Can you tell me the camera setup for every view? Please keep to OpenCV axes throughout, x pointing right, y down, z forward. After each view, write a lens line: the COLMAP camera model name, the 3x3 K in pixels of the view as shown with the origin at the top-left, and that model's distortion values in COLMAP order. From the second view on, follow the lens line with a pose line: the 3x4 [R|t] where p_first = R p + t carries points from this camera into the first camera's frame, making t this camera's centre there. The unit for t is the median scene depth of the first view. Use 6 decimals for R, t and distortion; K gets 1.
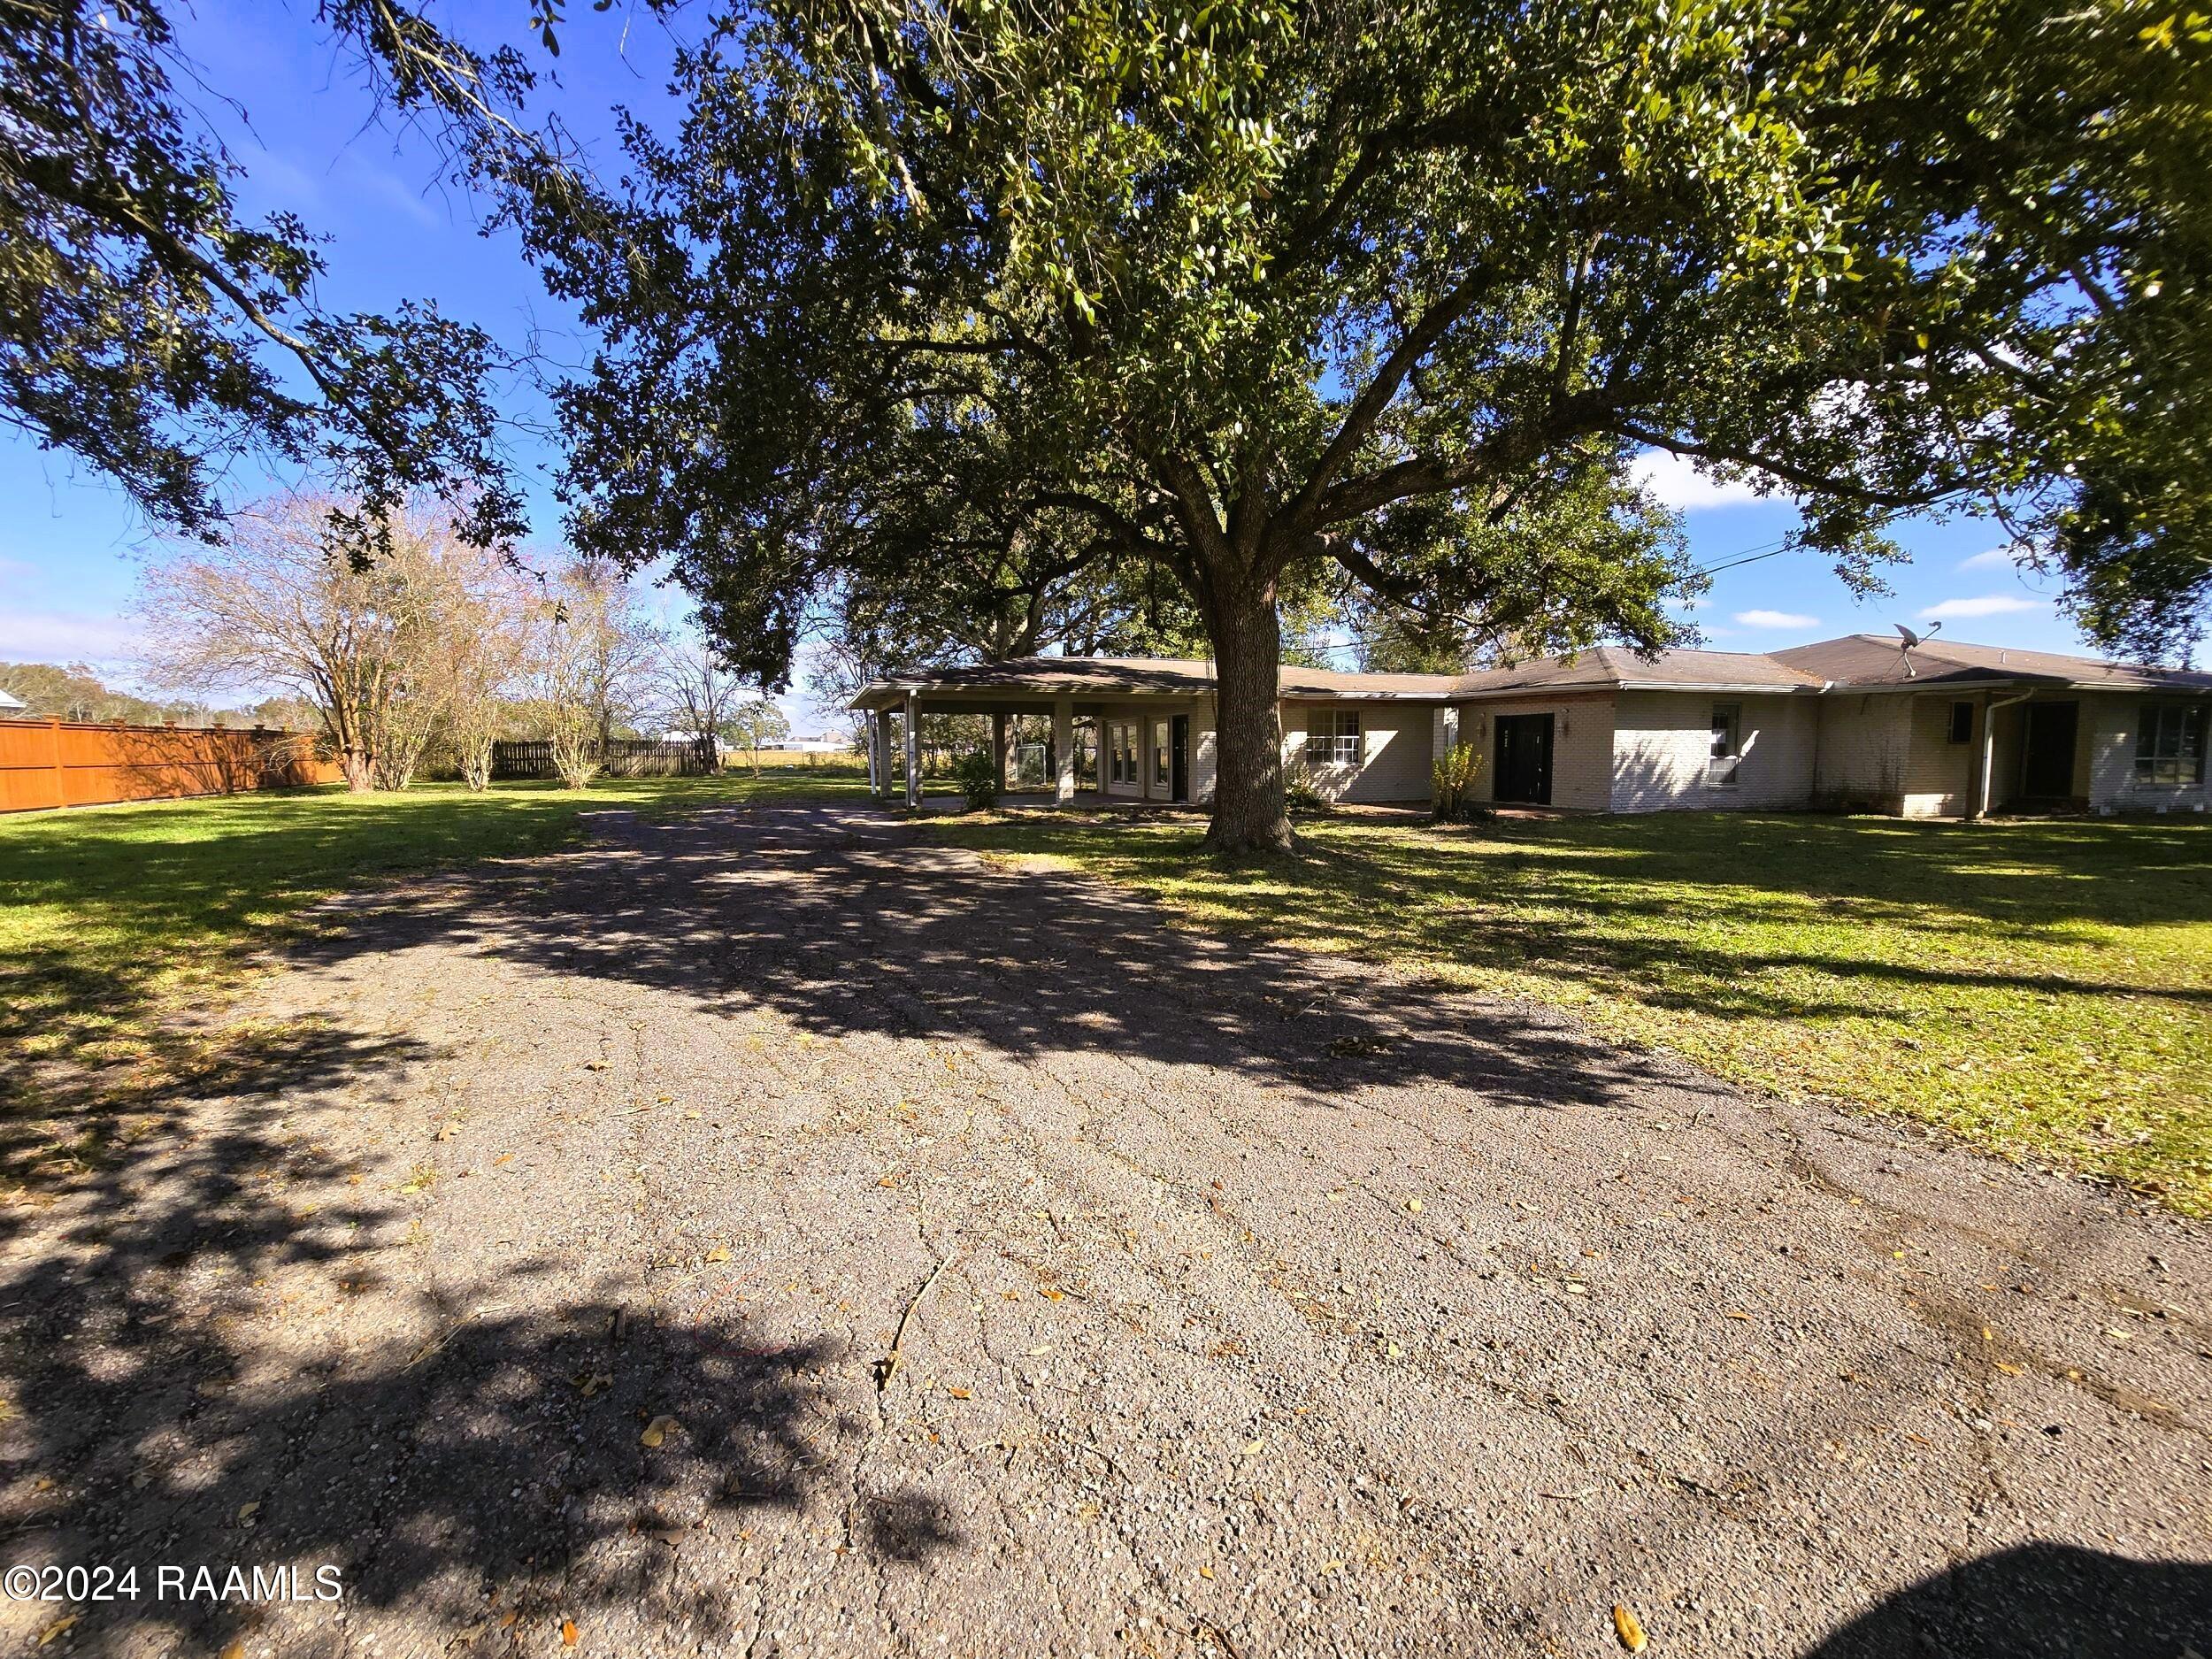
lens RADIAL K [[897.7, 0, 1111.4], [0, 897.7, 822.8], [0, 0, 1]] dist [-0.002557, -0.000039]
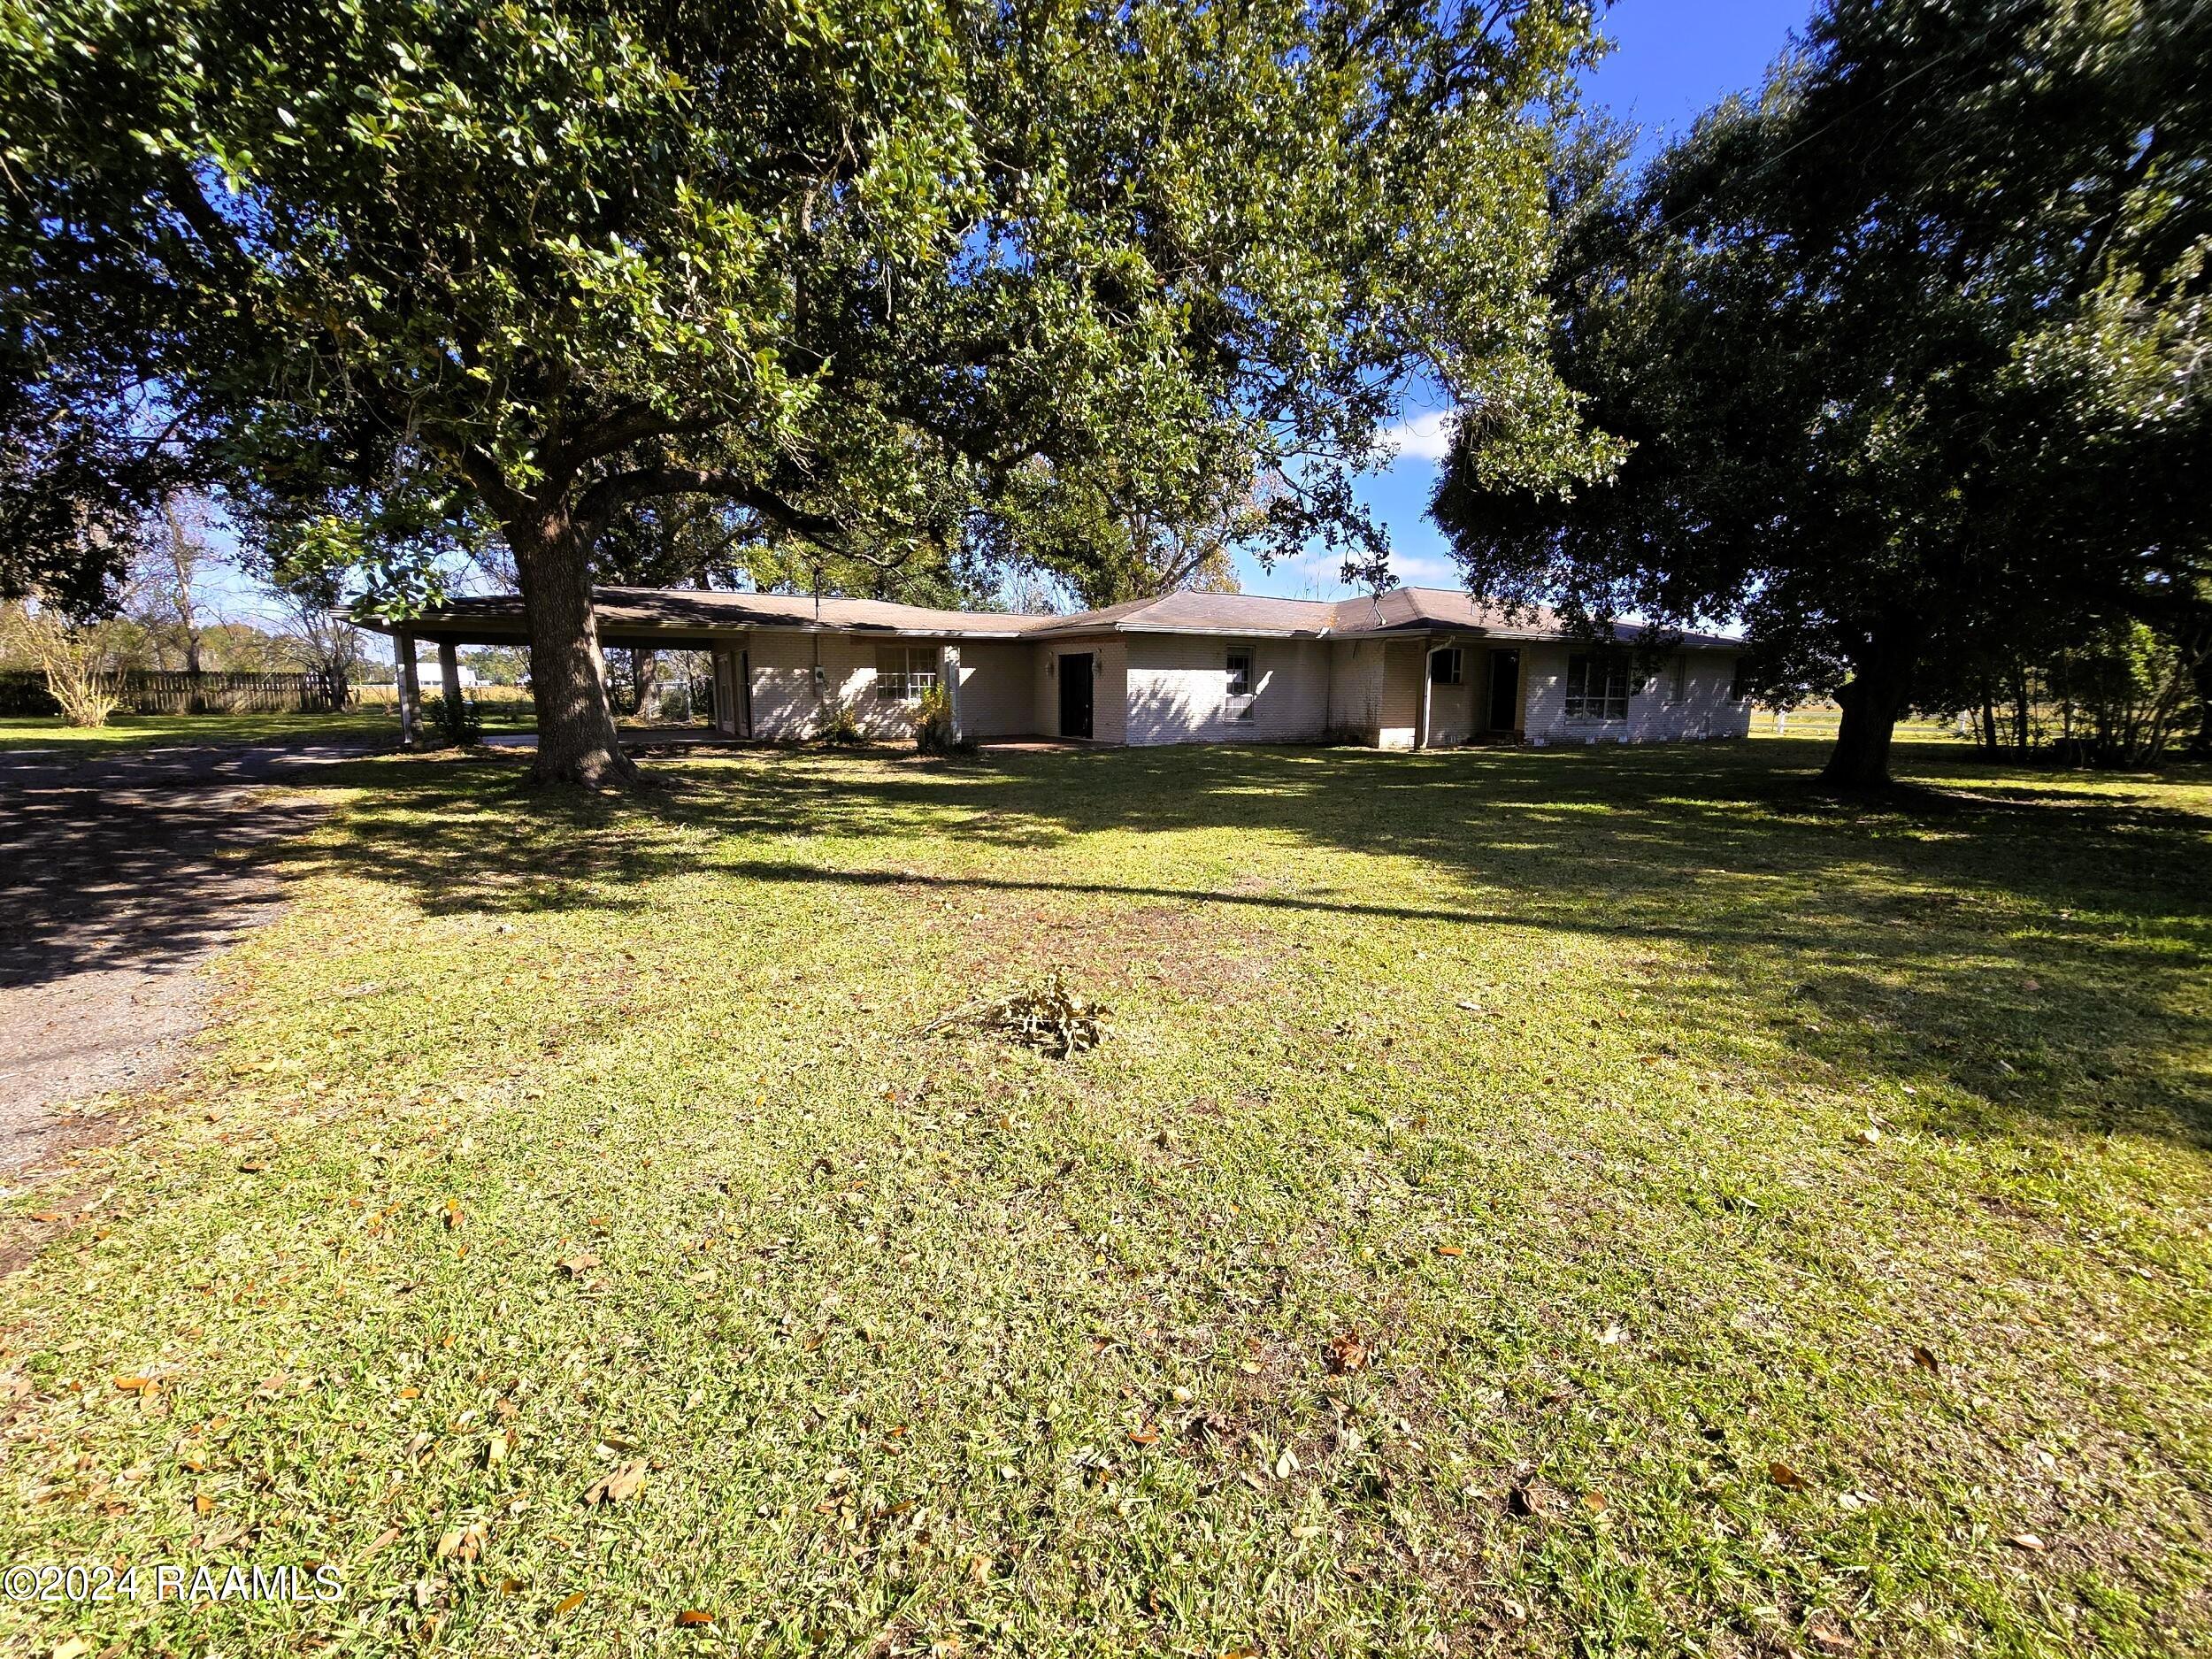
lens RADIAL K [[897.7, 0, 1104.5], [0, 897.7, 838.5], [0, 0, 1]] dist [-0.002557, -0.000039]
pose [[0.985127, -0.022344, 0.170366, 0.322341], [0.007946, 0.996372, 0.084731, 0.008079], [-0.171642, -0.082117, 0.981731, -0.076525]]
